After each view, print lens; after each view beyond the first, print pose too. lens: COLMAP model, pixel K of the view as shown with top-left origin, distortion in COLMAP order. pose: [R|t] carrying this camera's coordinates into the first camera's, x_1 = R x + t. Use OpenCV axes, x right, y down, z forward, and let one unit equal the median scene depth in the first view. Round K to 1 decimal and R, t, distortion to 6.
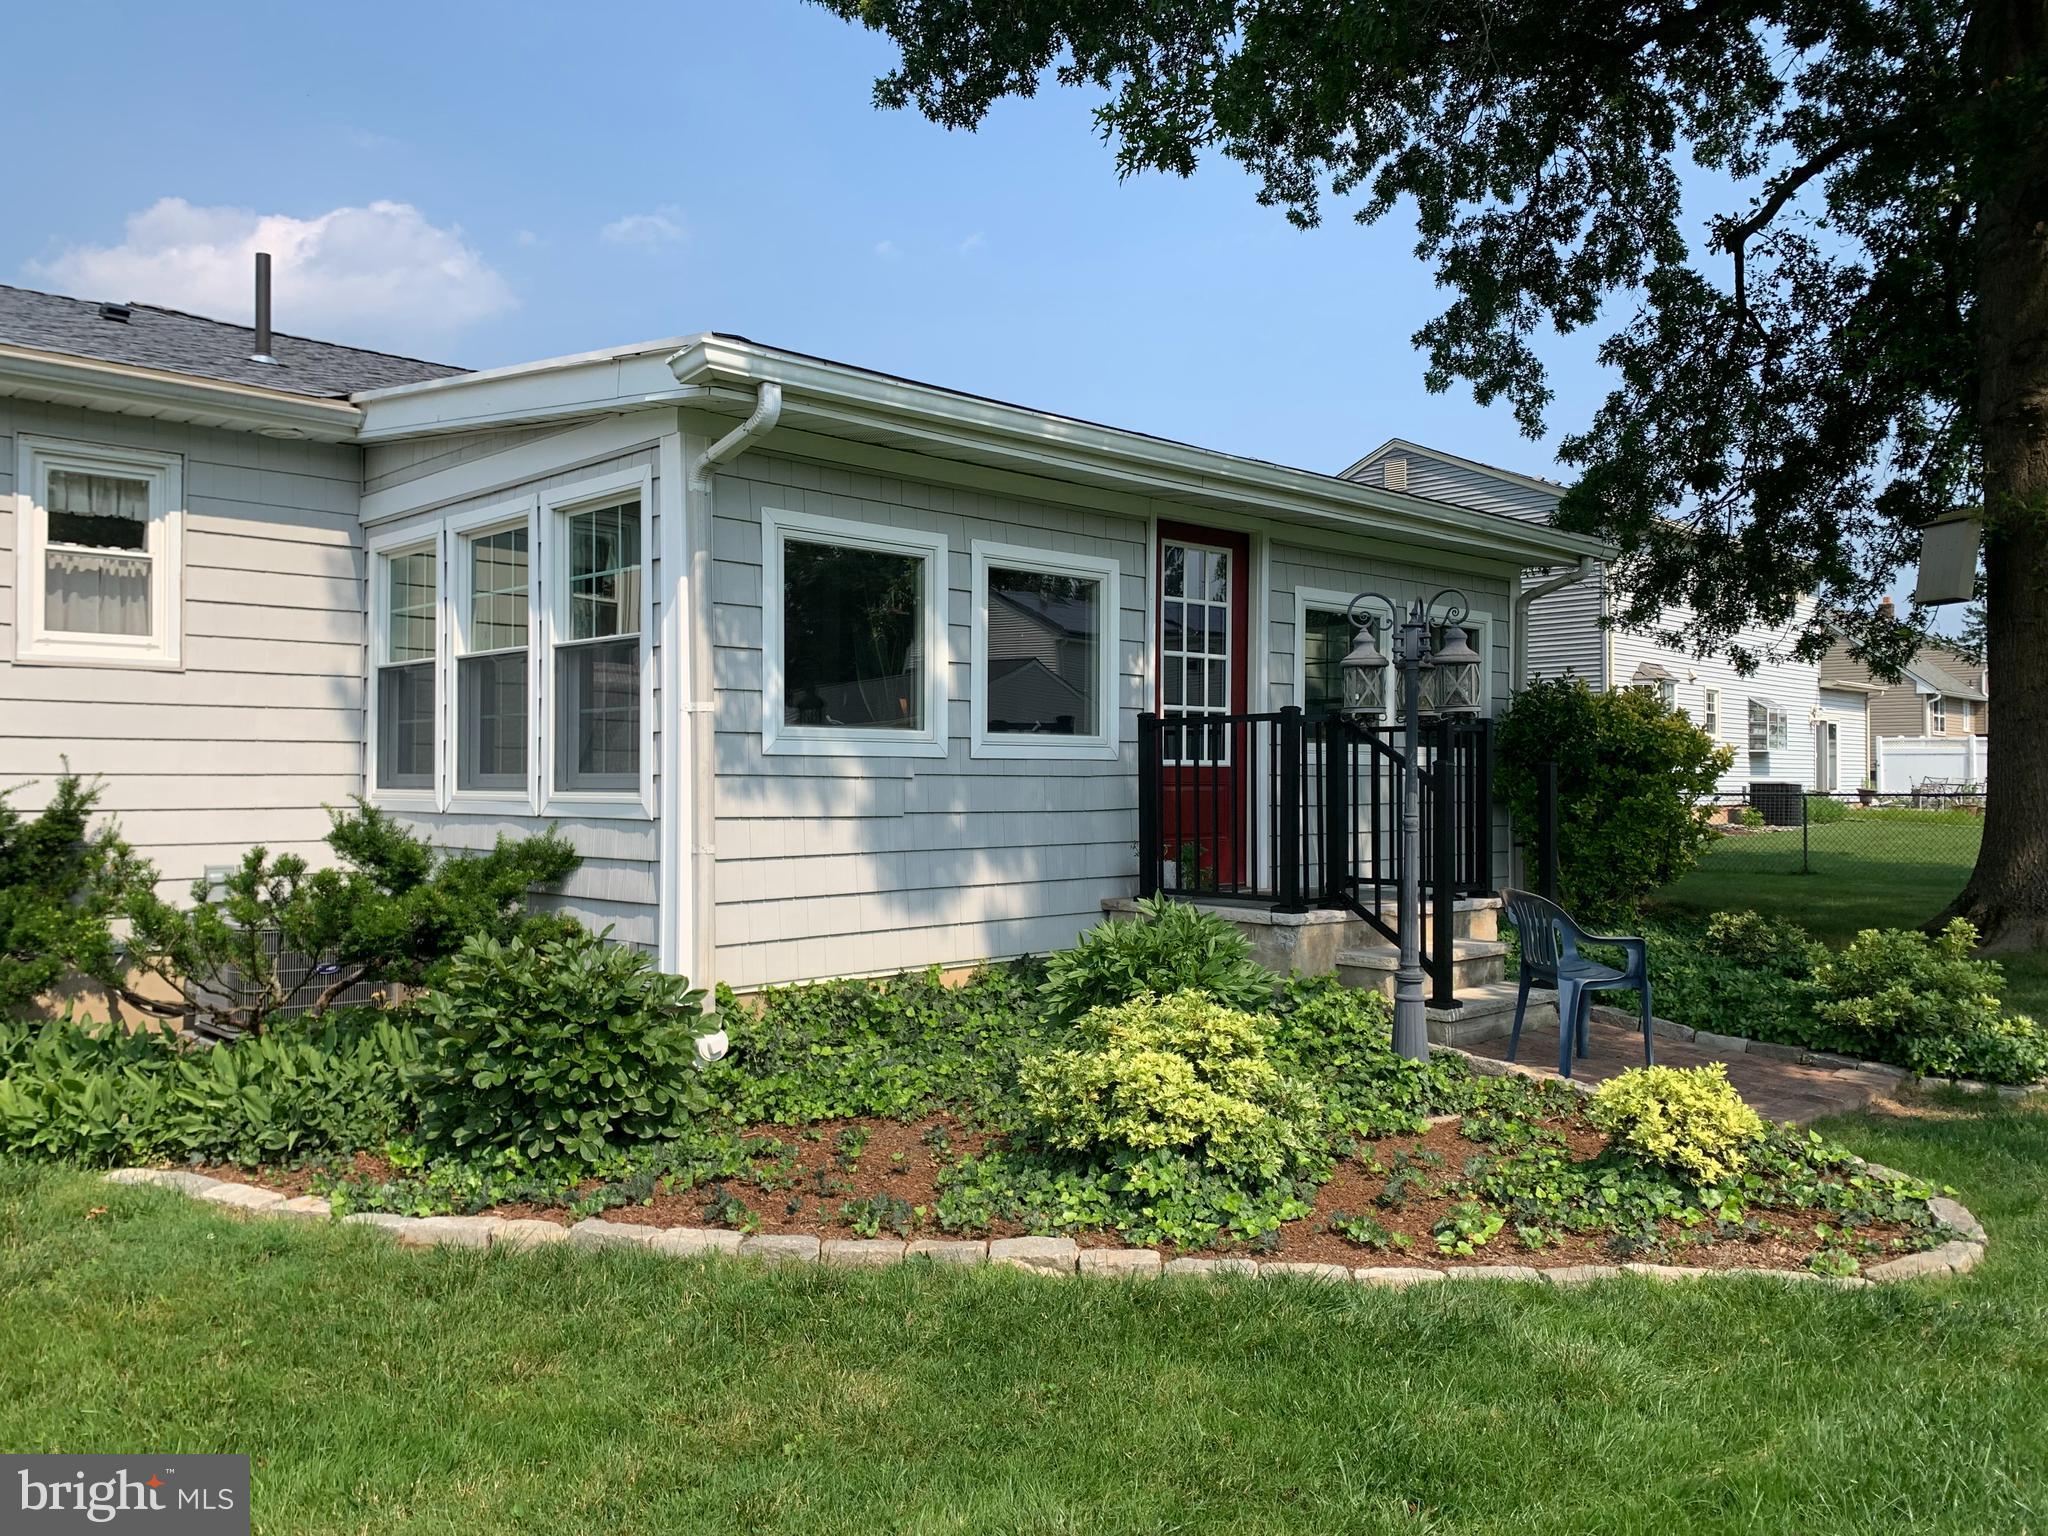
lens RADIAL K [[1536.1, 0, 1020.3], [0, 1536.1, 757.9], [0, 0, 1]] dist [0.002646, -0.002148]
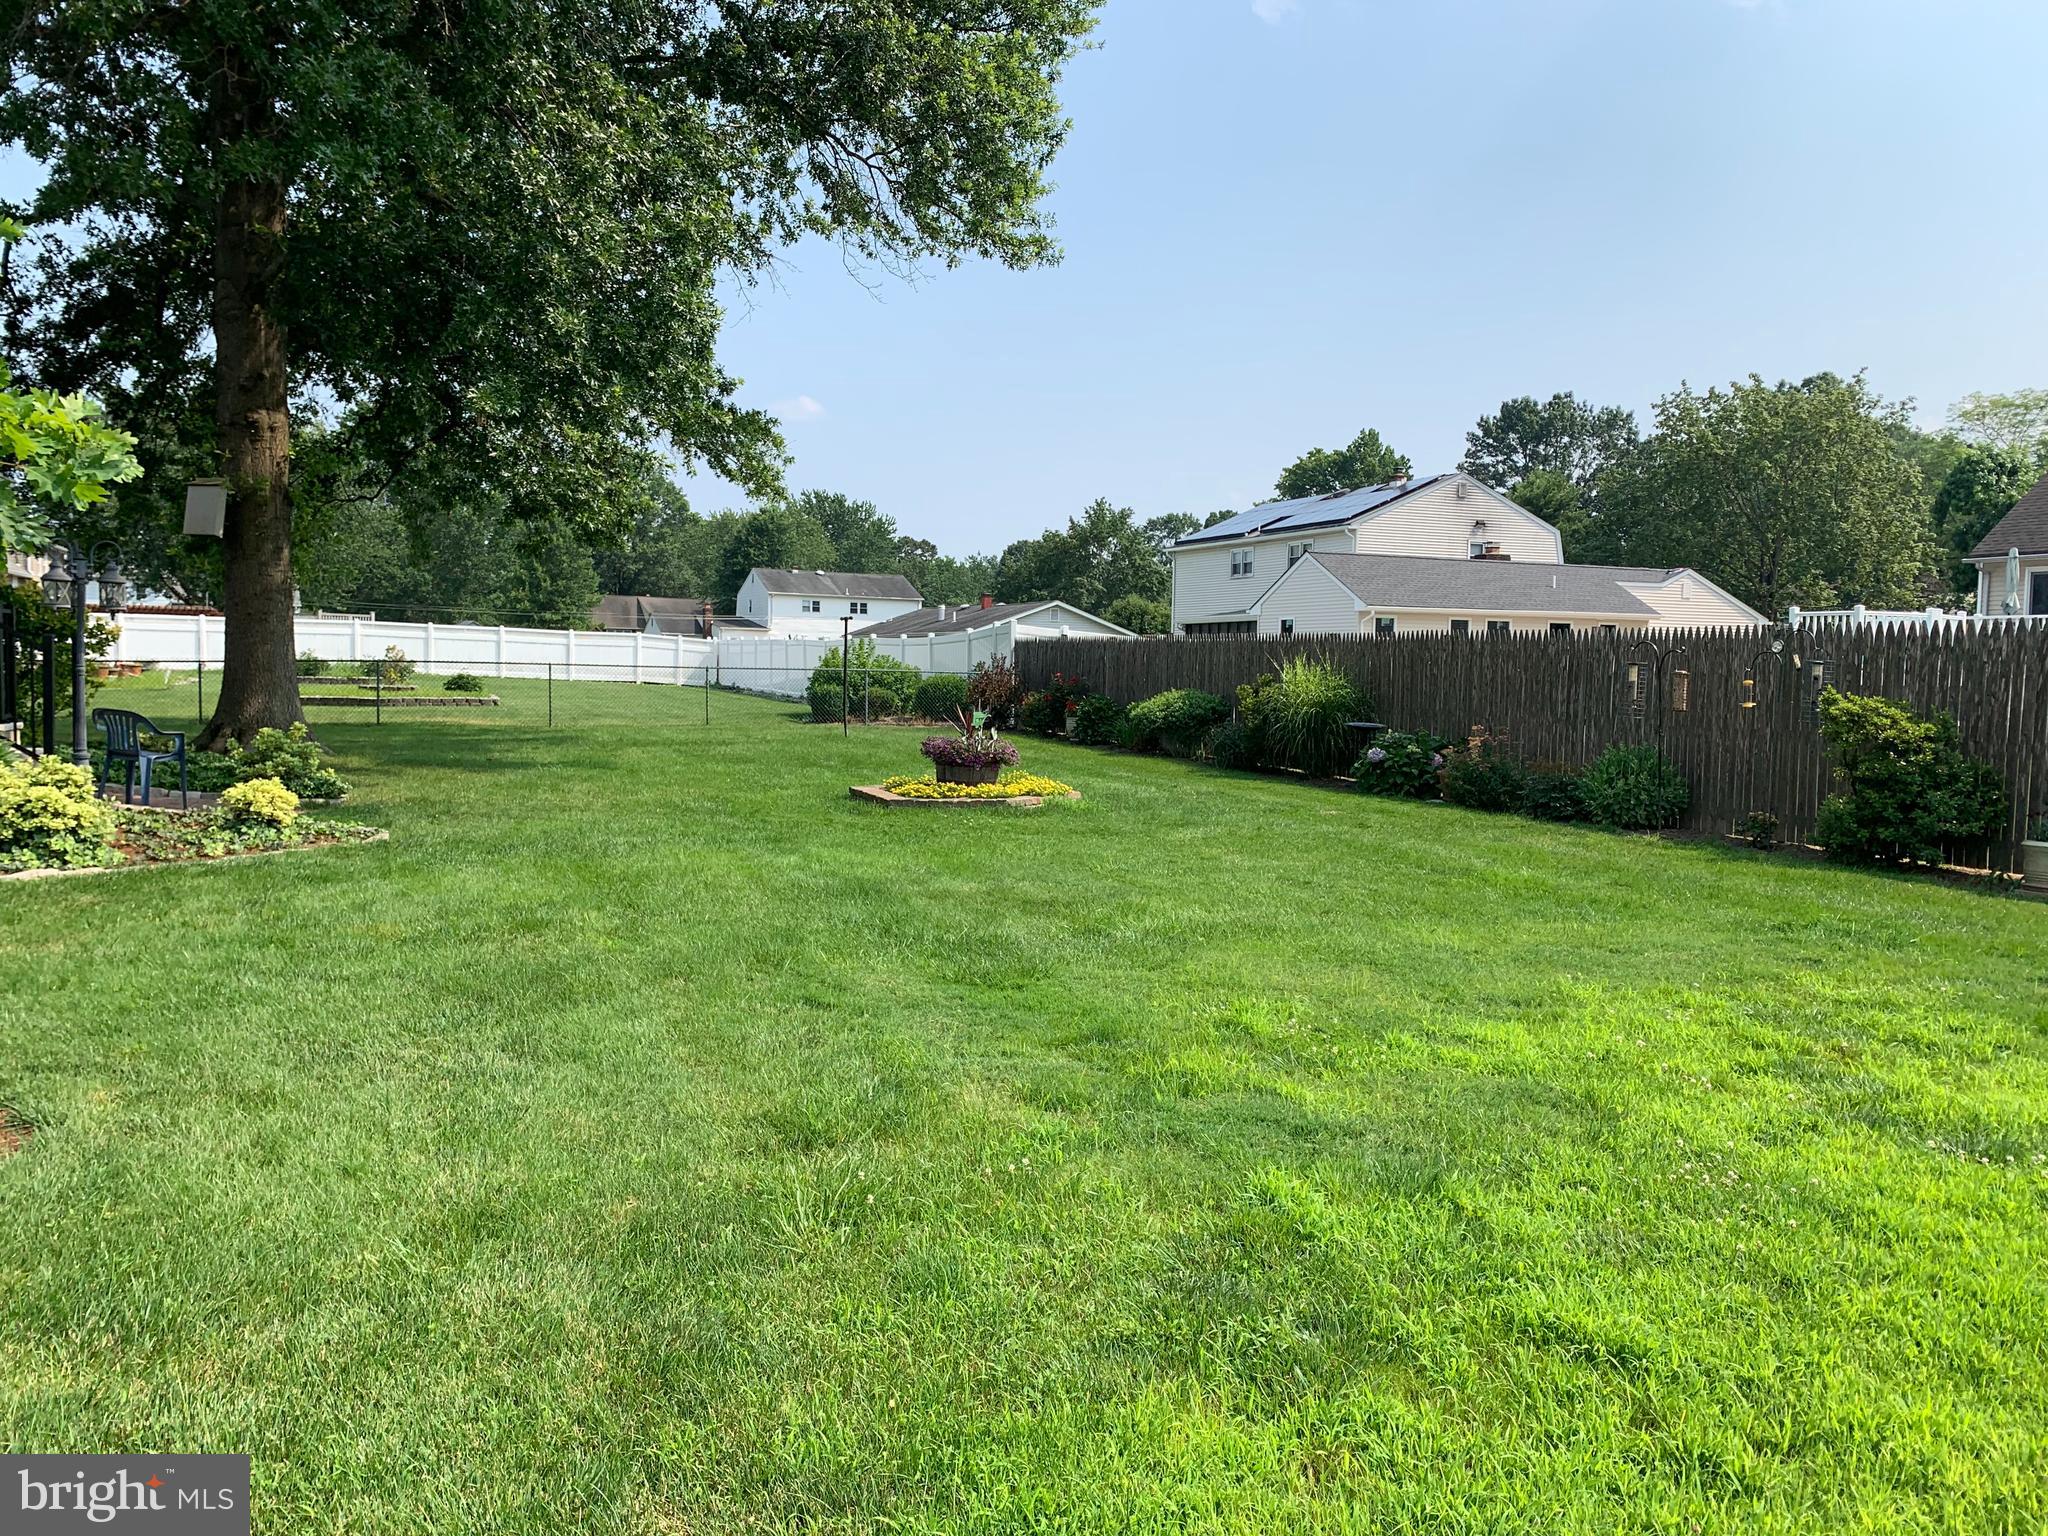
lens RADIAL K [[1536.1, 0, 1020.3], [0, 1536.1, 757.9], [0, 0, 1]] dist [0.002646, -0.002148]
pose [[0.390317, -0.049651, 0.919341, -0.407249], [-0.026704, 0.997514, 0.065210, -0.000662], [-0.920293, -0.050002, 0.388020, -0.296218]]
